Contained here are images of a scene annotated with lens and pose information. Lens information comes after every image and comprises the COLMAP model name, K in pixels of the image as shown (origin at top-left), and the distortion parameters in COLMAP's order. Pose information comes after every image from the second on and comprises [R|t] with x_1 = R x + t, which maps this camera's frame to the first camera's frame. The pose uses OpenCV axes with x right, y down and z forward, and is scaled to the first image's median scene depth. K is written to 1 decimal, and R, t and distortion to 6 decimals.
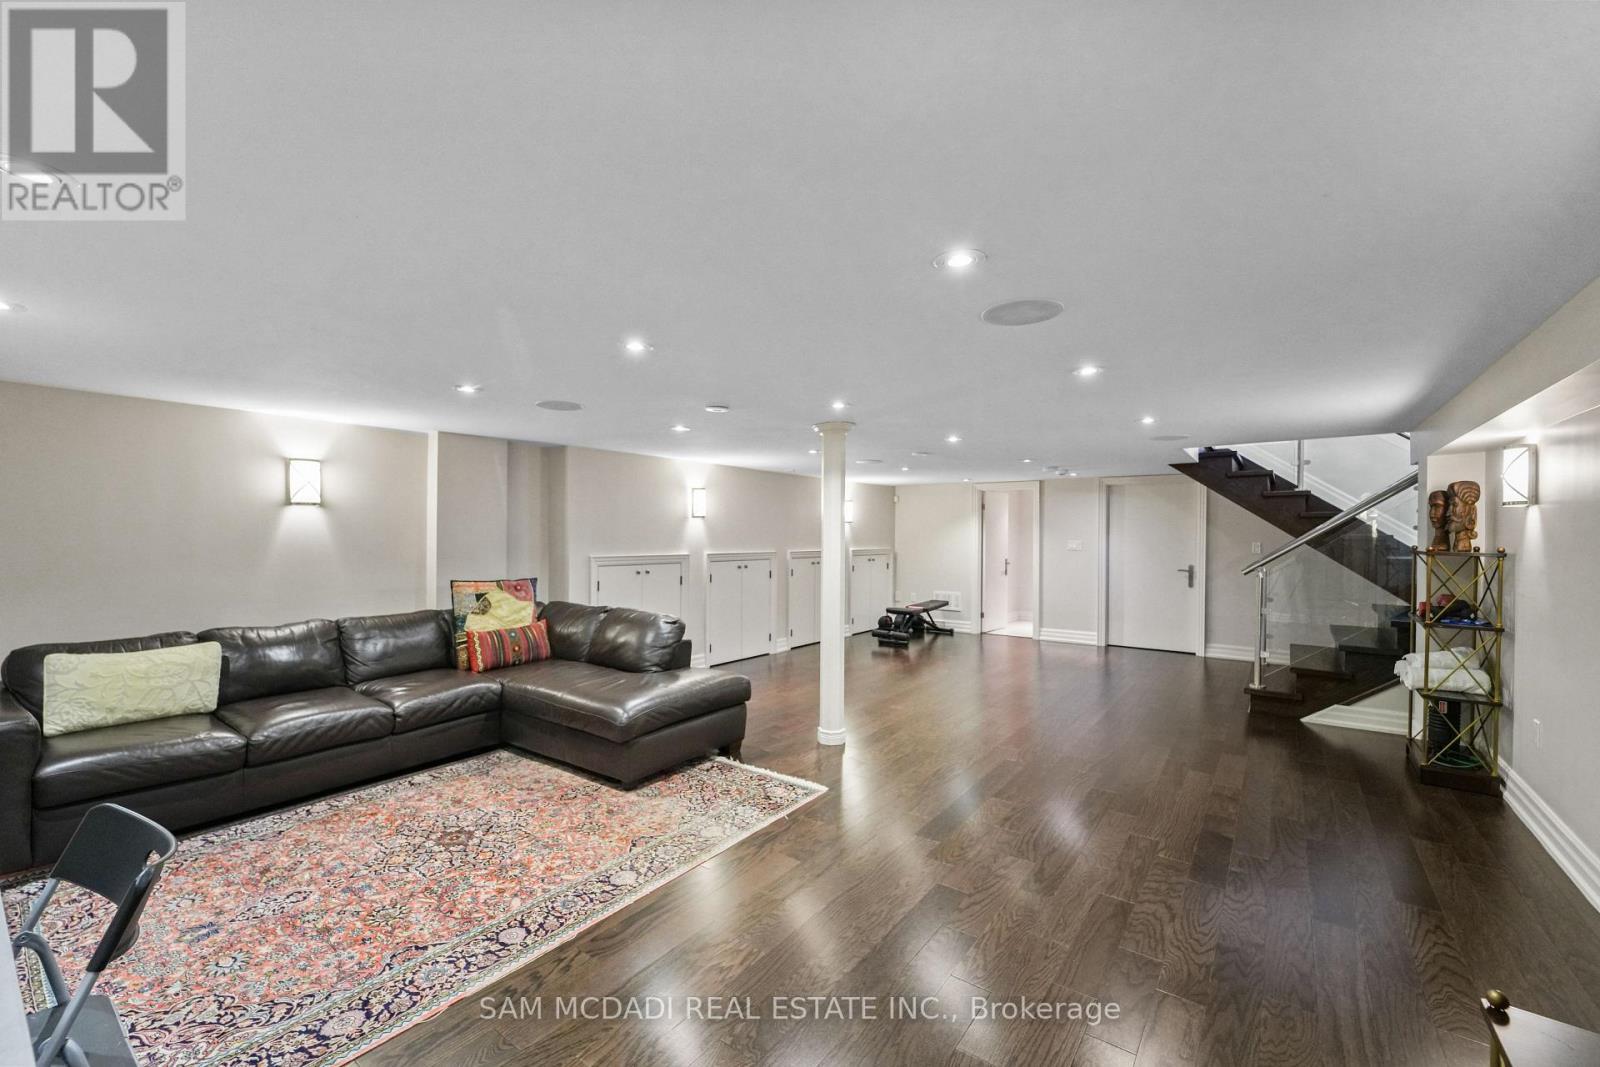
lens RADIAL K [[650.8, 0, 794.7], [0, 650.8, 531.8], [0, 0, 1]] dist [-0.003353, -0.000321]
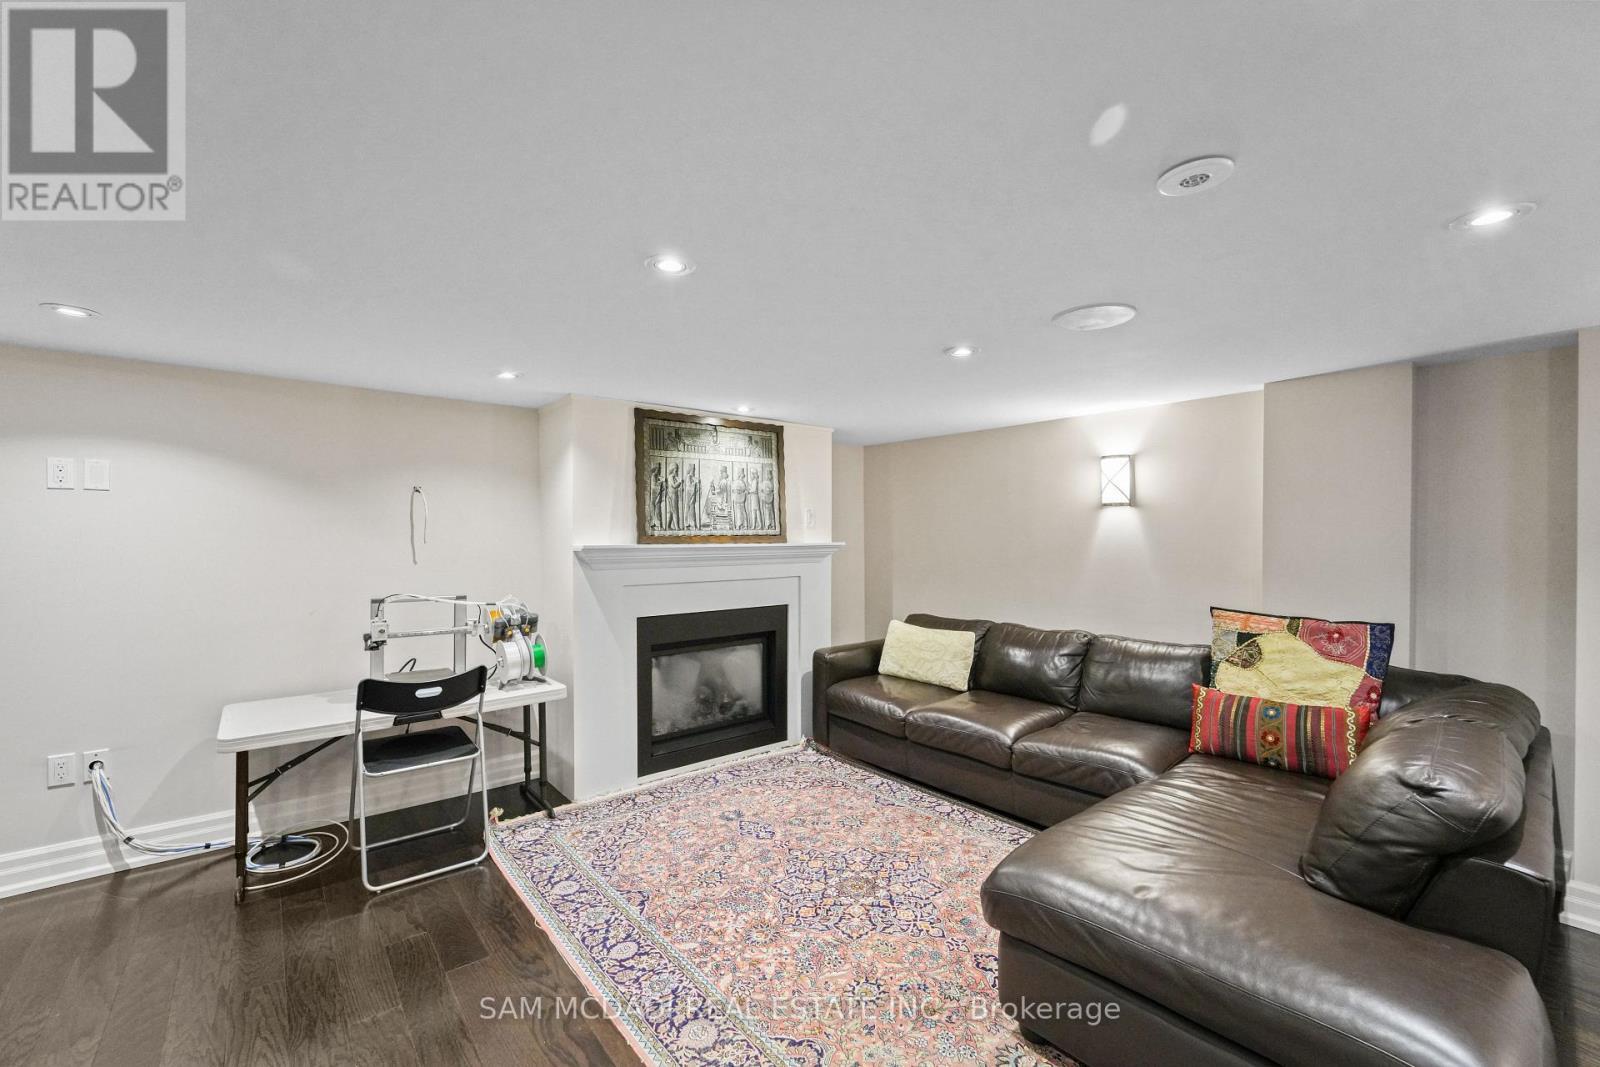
lens RADIAL K [[650.8, 0, 794.7], [0, 650.8, 542.8], [0, 0, 1]] dist [-0.003353, -0.000321]
pose [[-0.228321, 0.000170, -0.973586, 0.295762], [-0.003596, 0.999993, 0.001018, 0.013288], [0.973579, 0.003733, -0.228319, 0.985766]]
